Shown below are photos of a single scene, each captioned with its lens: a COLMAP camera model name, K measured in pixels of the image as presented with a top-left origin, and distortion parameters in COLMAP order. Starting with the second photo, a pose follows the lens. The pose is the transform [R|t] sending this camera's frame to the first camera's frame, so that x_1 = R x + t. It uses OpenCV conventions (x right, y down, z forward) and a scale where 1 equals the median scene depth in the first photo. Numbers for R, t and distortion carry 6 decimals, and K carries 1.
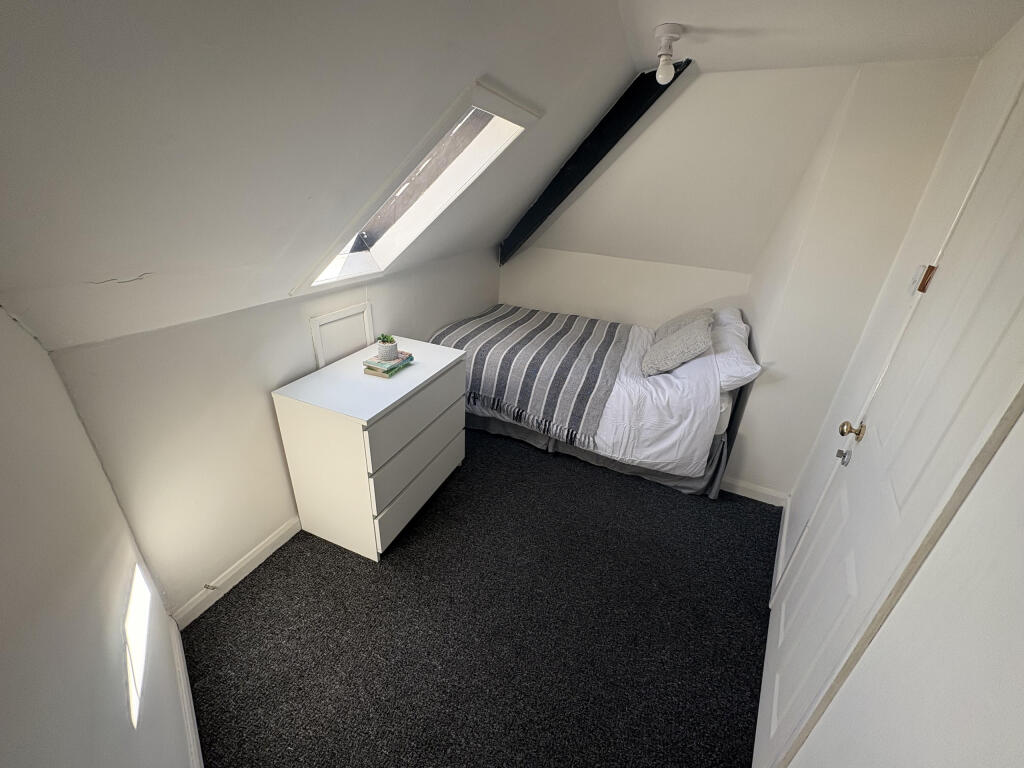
lens RADIAL K [[407.9, 0, 514.3], [0, 407.9, 382.6], [0, 0, 1]] dist [0.000927, 0.000523]
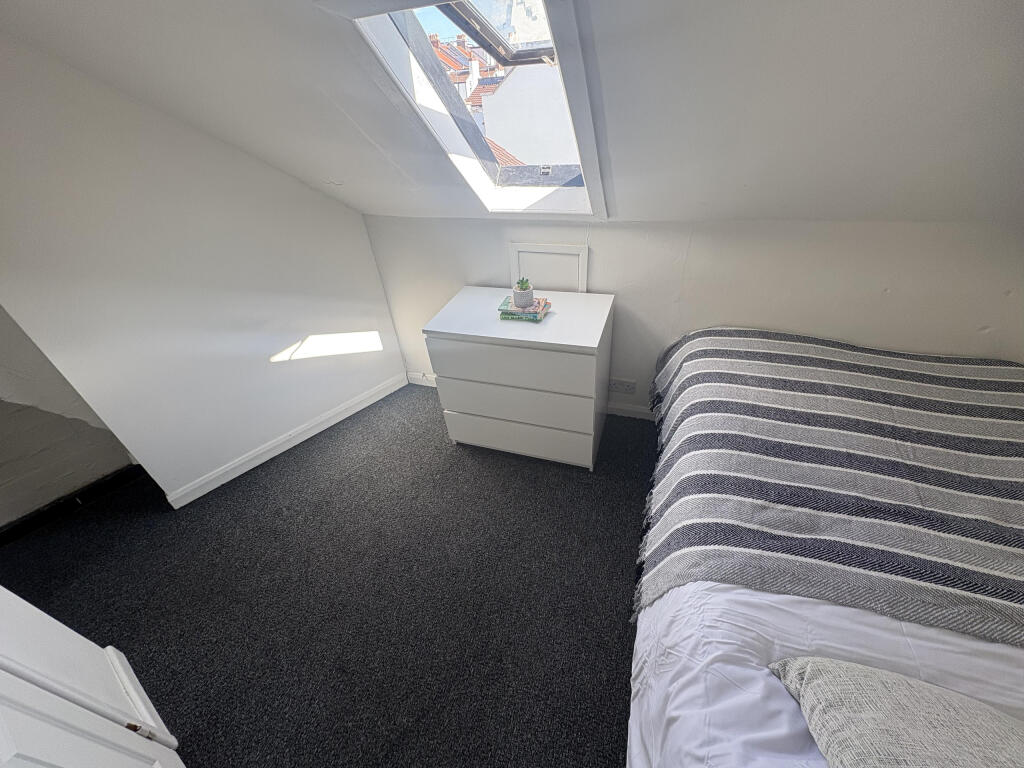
lens RADIAL K [[407.9, 0, 511.3], [0, 407.9, 383.7], [0, 0, 1]] dist [0.000927, 0.000523]
pose [[0.035131, 0.545686, -0.837253, 0.486750], [-0.356856, 0.789390, 0.499517, -0.310082], [0.933499, 0.281230, 0.222463, 0.654224]]
